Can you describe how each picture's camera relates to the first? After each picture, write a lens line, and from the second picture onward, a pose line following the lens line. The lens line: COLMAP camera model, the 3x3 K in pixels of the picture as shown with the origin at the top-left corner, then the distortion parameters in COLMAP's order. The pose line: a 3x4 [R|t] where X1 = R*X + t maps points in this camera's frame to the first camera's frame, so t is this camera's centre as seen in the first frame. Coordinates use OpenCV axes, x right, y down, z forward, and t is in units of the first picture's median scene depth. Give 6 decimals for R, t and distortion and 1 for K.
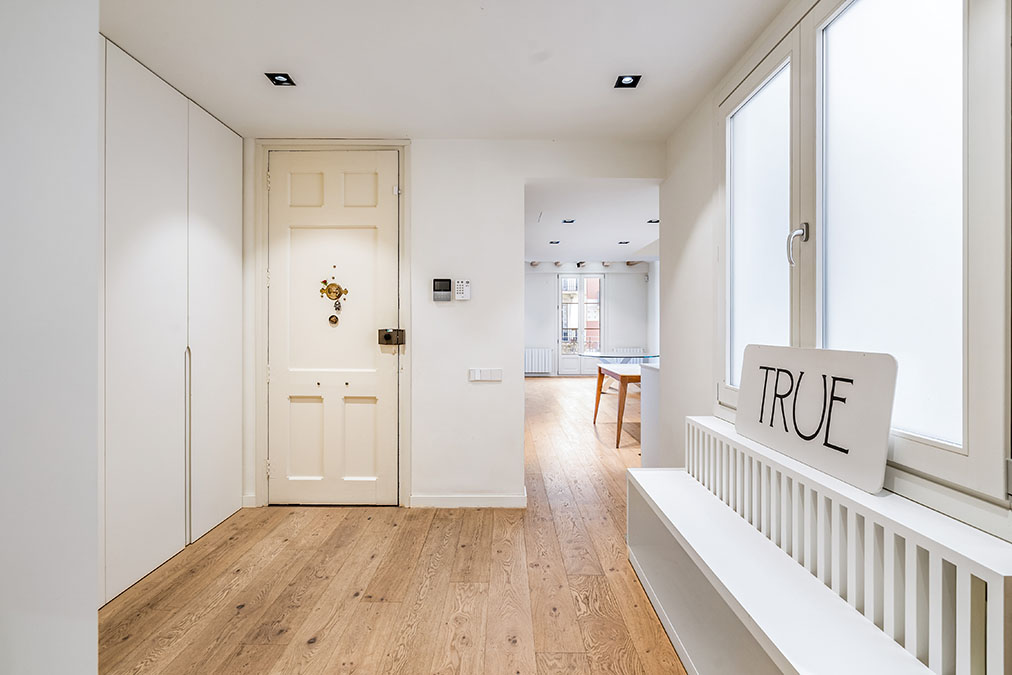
lens RADIAL K [[456.6, 0, 504.8], [0, 456.6, 329.8], [0, 0, 1]] dist [0.025501, 0.000033]
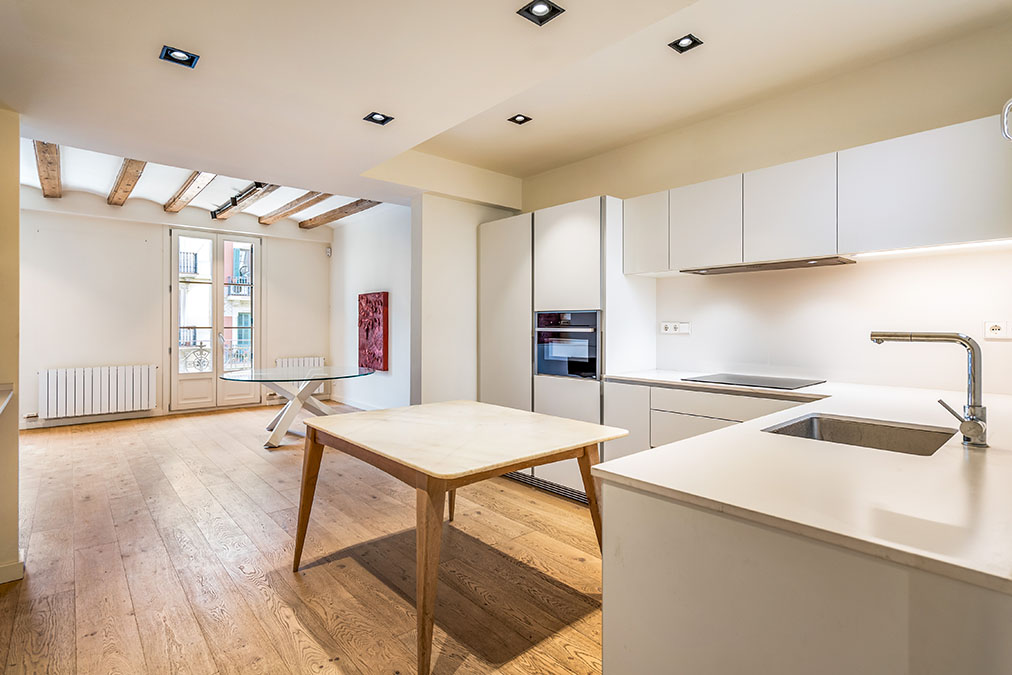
lens RADIAL K [[498.8, 0, 503.7], [0, 498.8, 325.1], [0, 0, 1]] dist [-0.000834, -0.000074]
pose [[0.754394, 0.003077, 0.656415, 0.026898], [-0.000159, 0.999990, -0.004505, -0.002089], [-0.656422, 0.003294, 0.754387, 0.295064]]
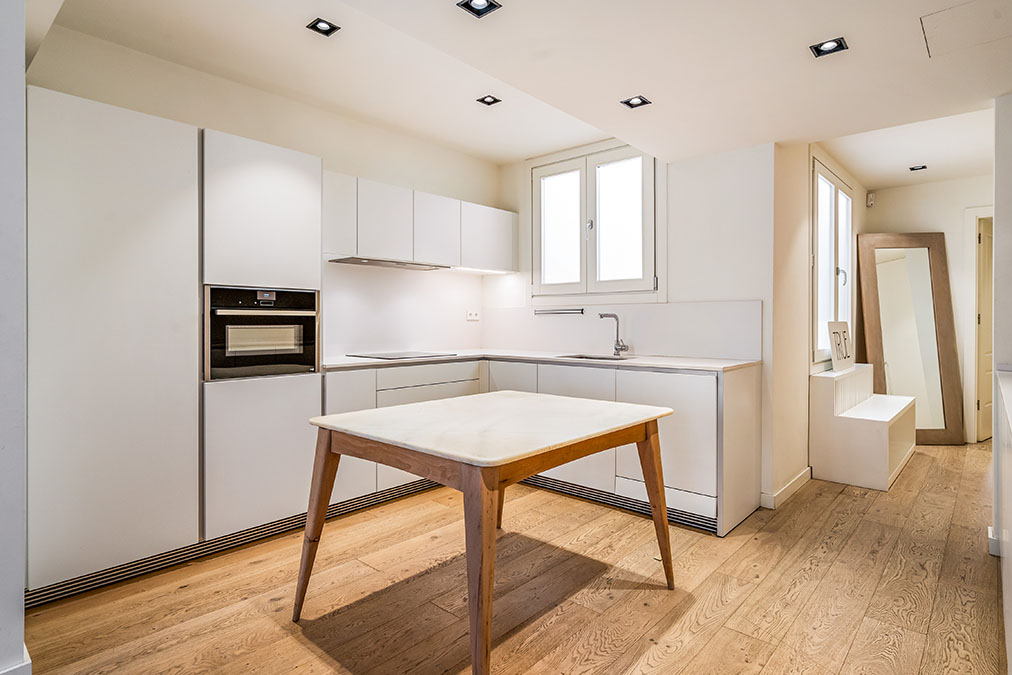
lens RADIAL K [[527.3, 0, 503.8], [0, 527.3, 319.4], [0, 0, 1]] dist [0.015555, 0.000245]
pose [[-0.737657, -0.000086, 0.675175, 0.011215], [-0.002176, 0.999995, -0.002250, 0.002908], [-0.675172, -0.003129, -0.737654, 0.633818]]
